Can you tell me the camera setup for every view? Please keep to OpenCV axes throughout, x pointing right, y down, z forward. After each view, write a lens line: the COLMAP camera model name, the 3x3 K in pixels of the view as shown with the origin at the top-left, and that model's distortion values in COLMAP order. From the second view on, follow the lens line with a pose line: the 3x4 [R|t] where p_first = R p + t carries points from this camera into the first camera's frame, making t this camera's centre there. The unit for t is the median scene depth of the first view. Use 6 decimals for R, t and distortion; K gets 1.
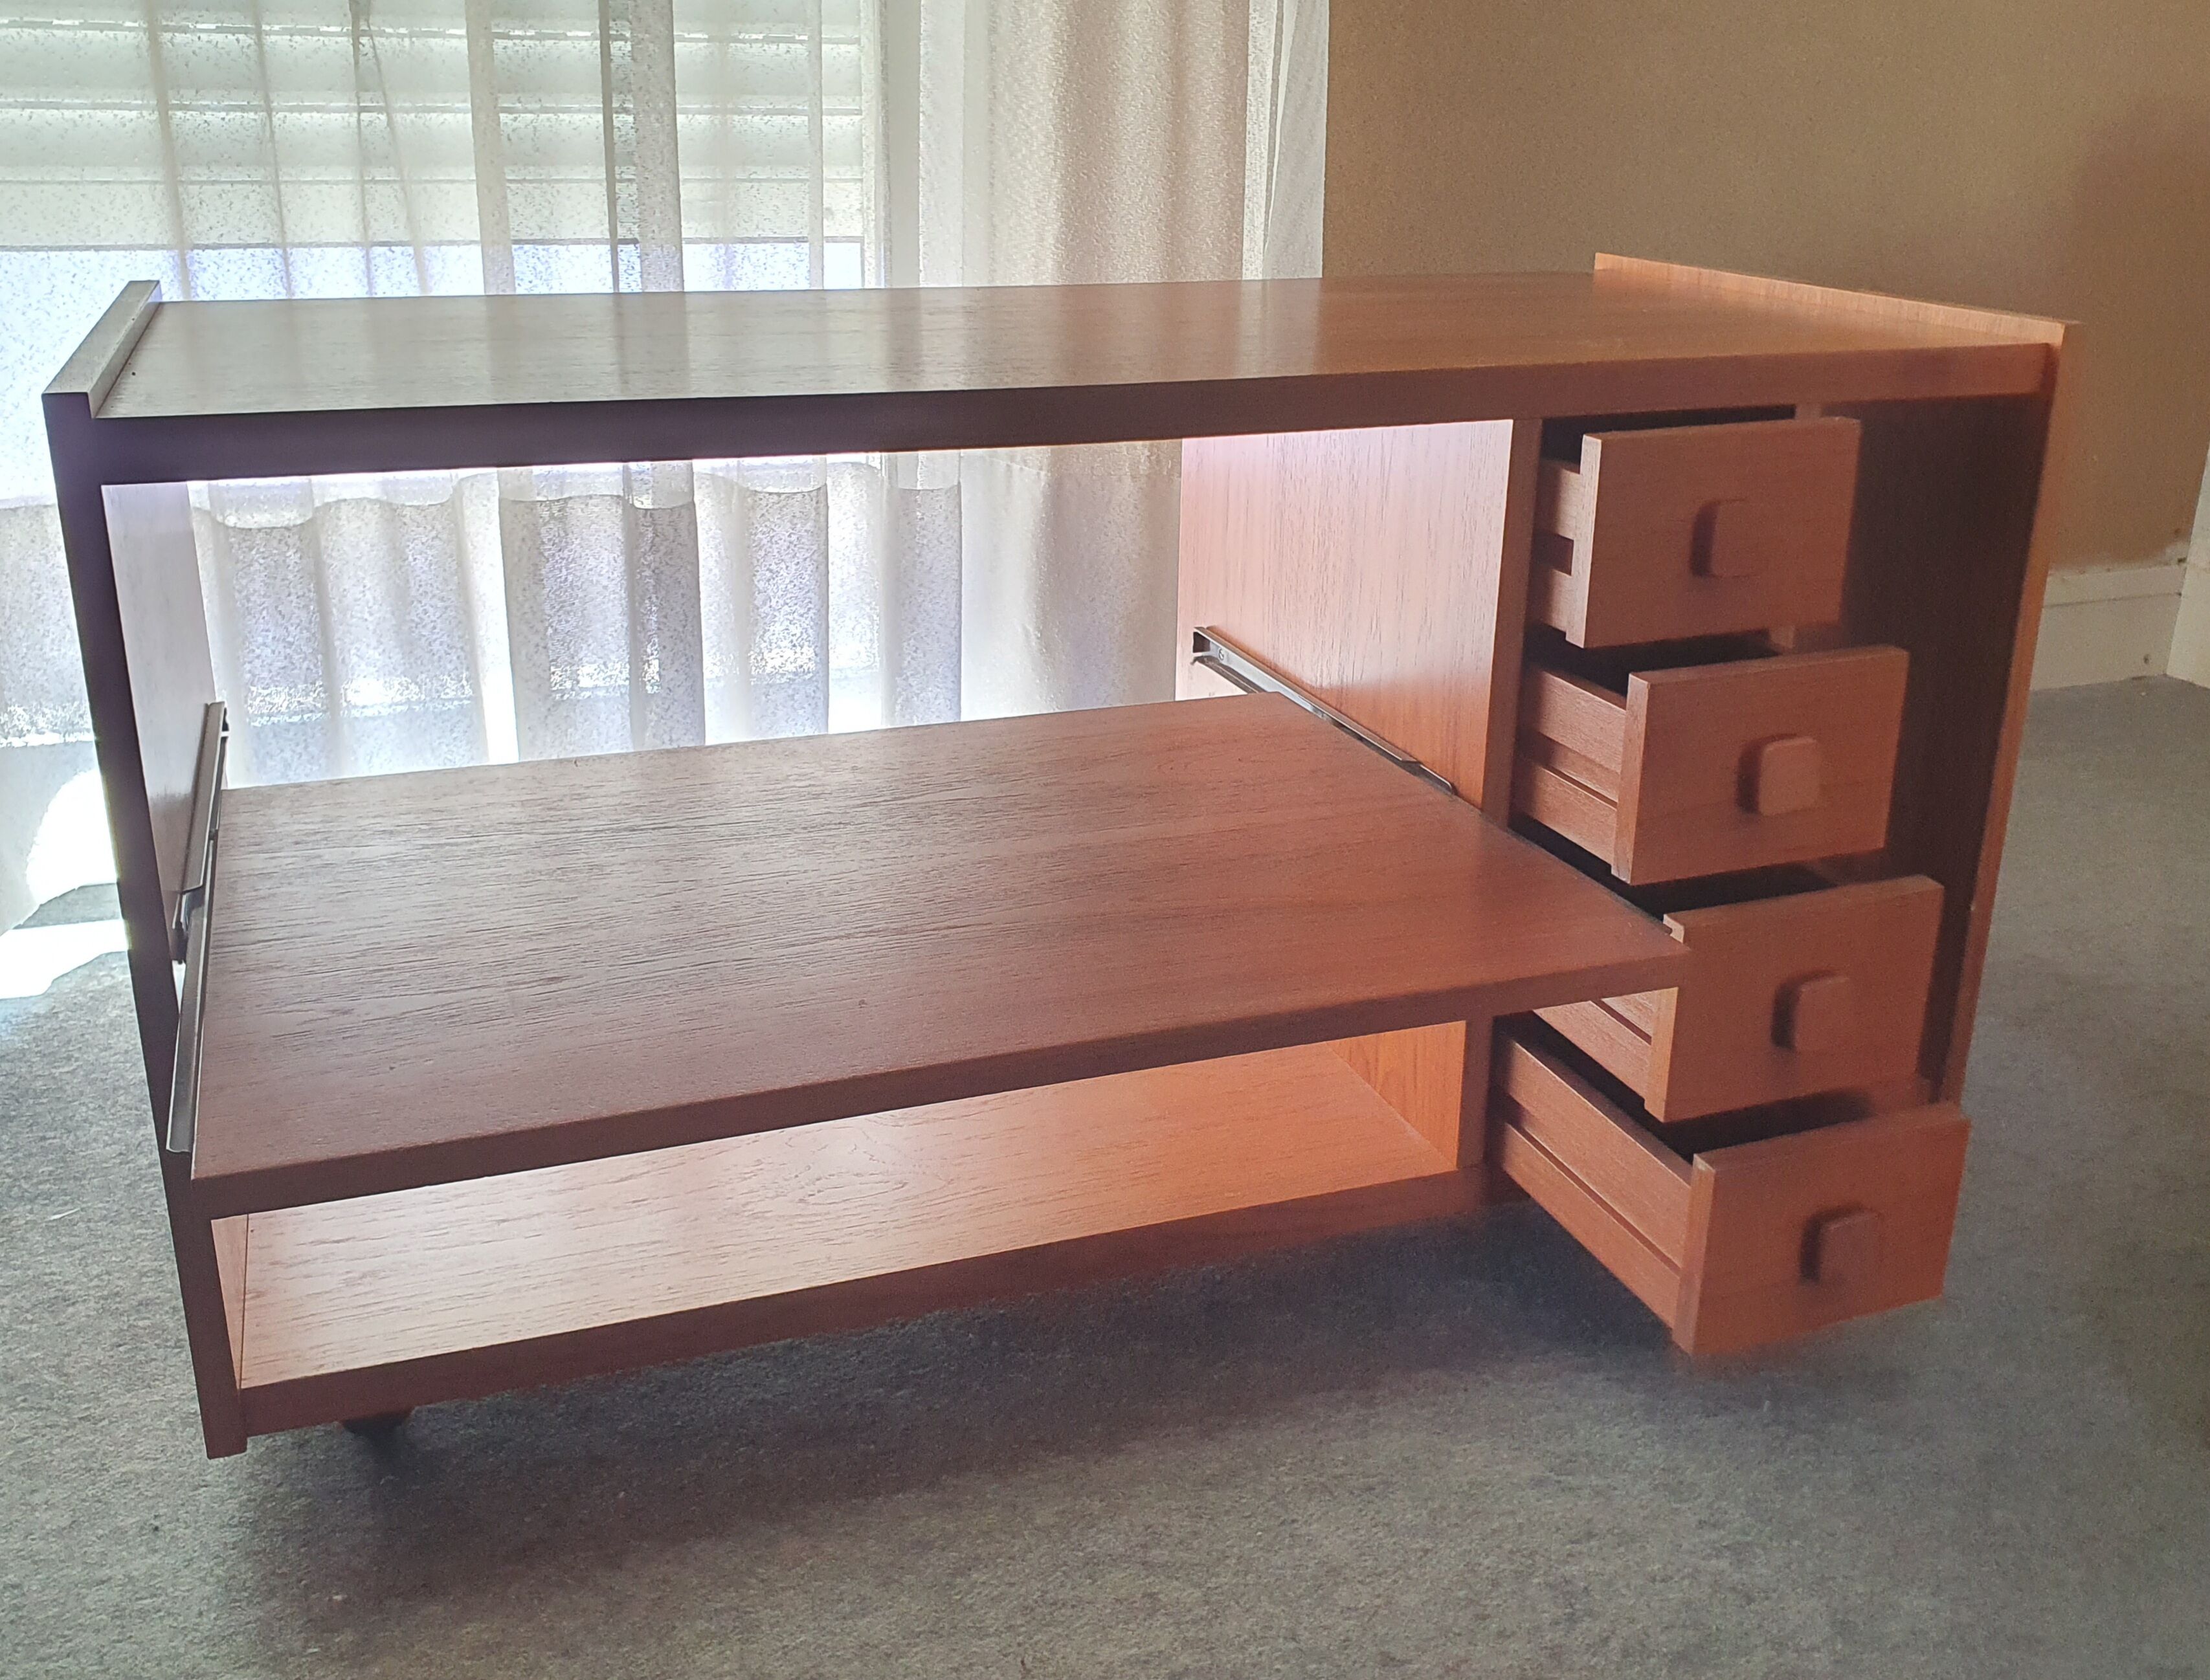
lens RADIAL K [[2037.5, 0, 1098.6], [0, 2037.5, 749.6], [0, 0, 1]] dist [-0.012636, 0.000000]
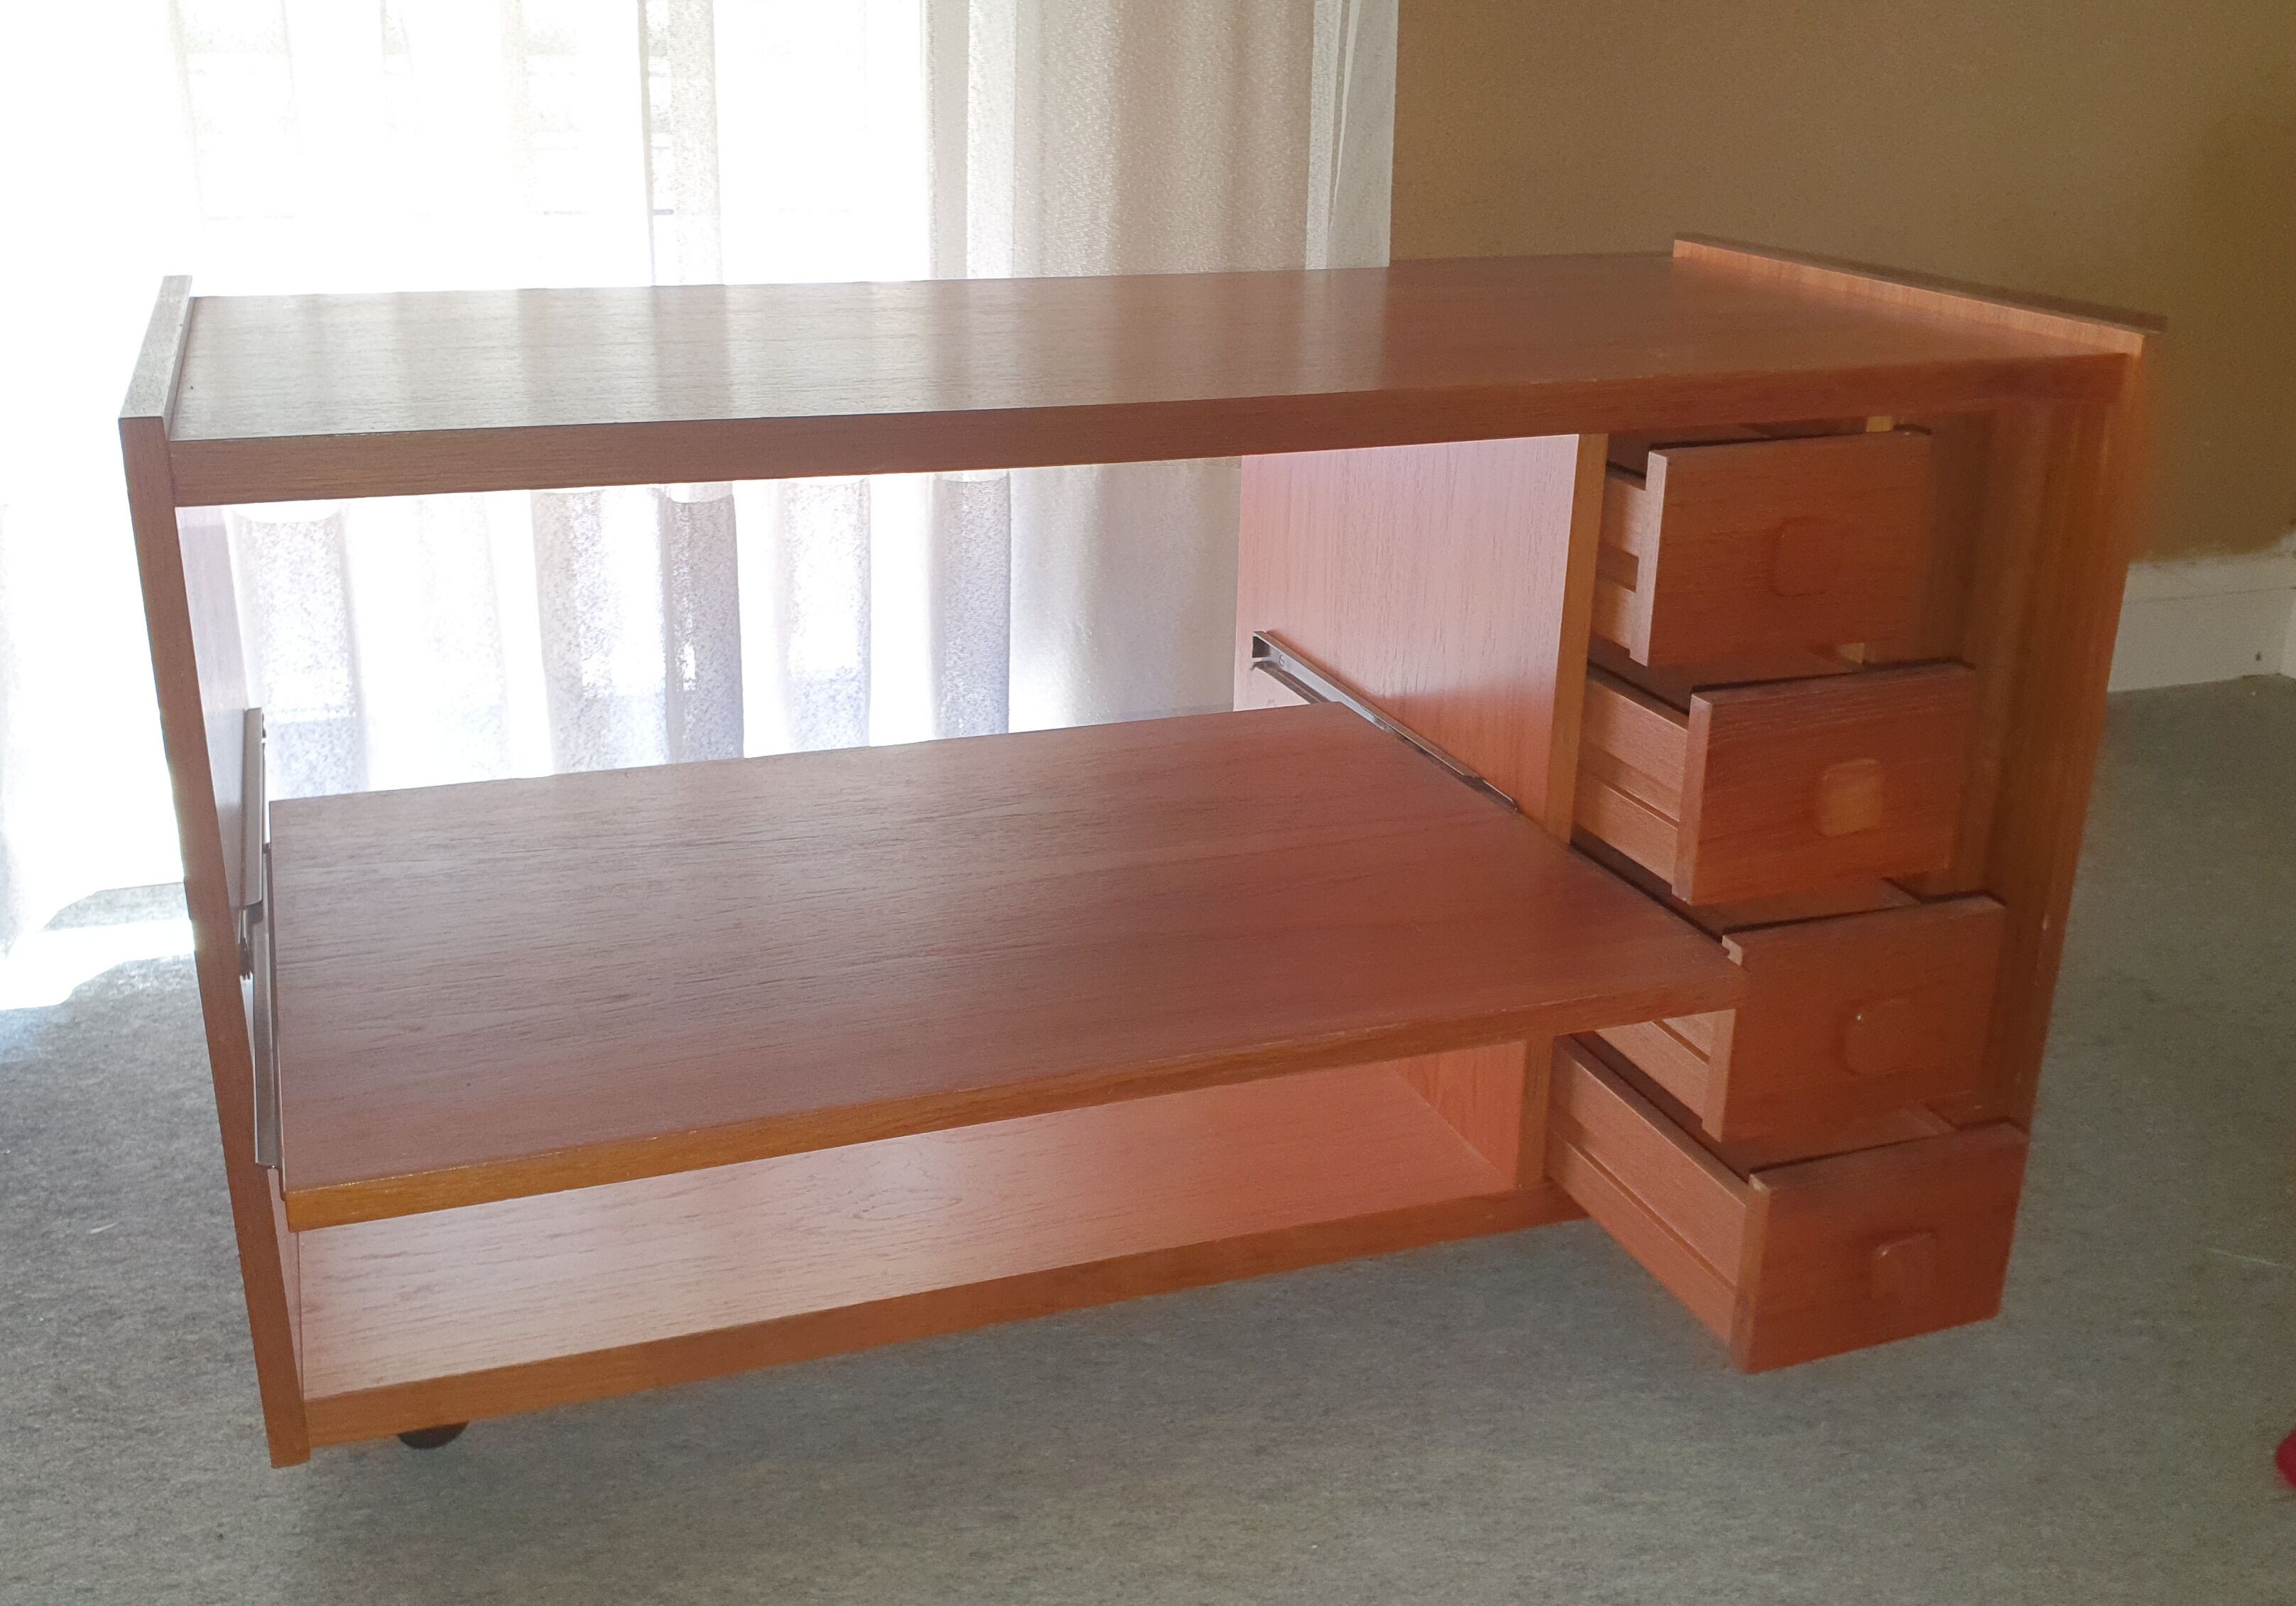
lens RADIAL K [[2262.9, 0, 1146.0], [0, 2262.9, 804.5], [0, 0, 1]] dist [-0.018616, 0.000000]
pose [[0.999988, 0.004558, 0.001902, -0.007580], [-0.004620, 0.999413, 0.033942, -0.018459], [-0.001746, -0.033951, 0.999422, -0.100258]]
